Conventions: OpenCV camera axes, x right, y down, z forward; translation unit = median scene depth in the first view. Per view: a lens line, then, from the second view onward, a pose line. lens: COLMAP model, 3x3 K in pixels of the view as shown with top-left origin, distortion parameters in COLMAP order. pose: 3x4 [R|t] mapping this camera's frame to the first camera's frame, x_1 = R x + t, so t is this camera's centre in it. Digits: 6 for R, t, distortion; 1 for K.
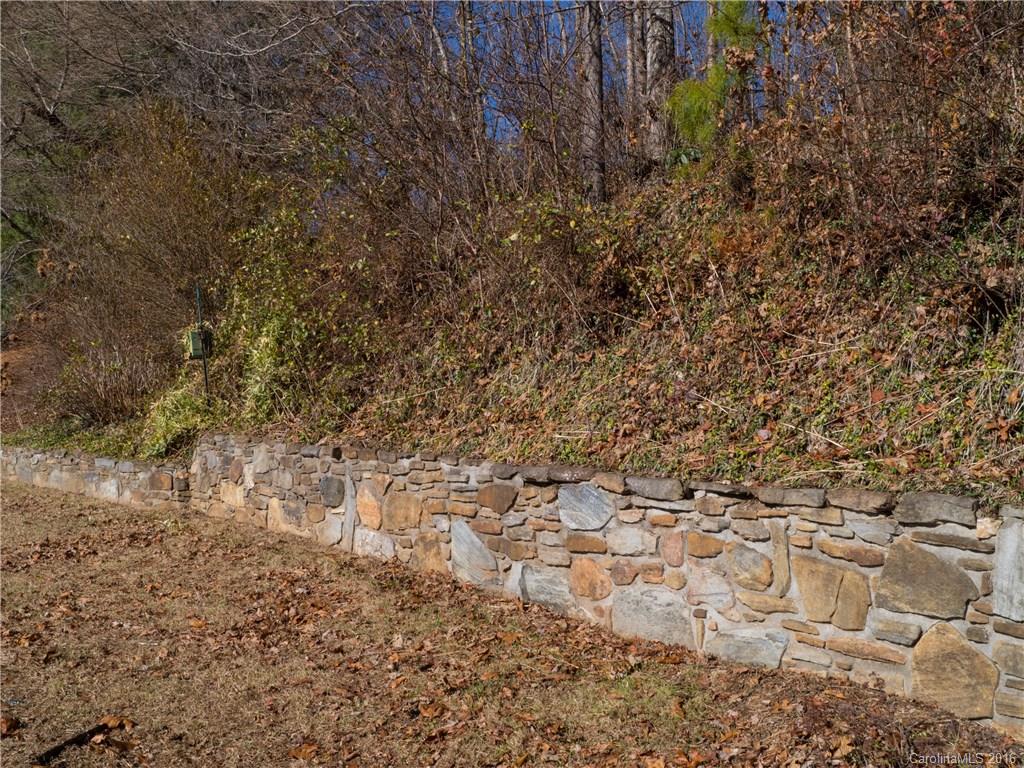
lens RADIAL K [[1017.8, 0, 507.6], [0, 1017.8, 406.7], [0, 0, 1]] dist [0.014644, -0.006589]
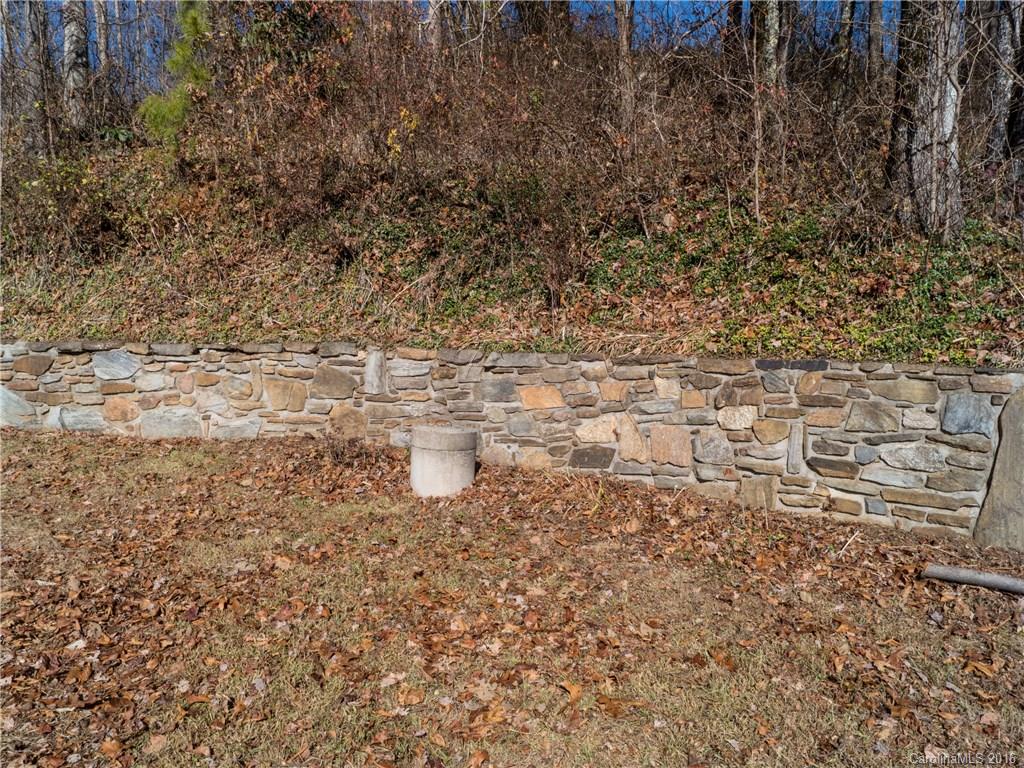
lens RADIAL K [[803.4, 0, 512.0], [0, 803.4, 384.0], [0, 0, 1]] dist [-0.005834, -0.001923]
pose [[0.728865, -0.042467, 0.683339, -0.352619], [-0.004794, 0.997734, 0.067118, 0.043391], [-0.684640, -0.052196, 0.727010, -0.362689]]
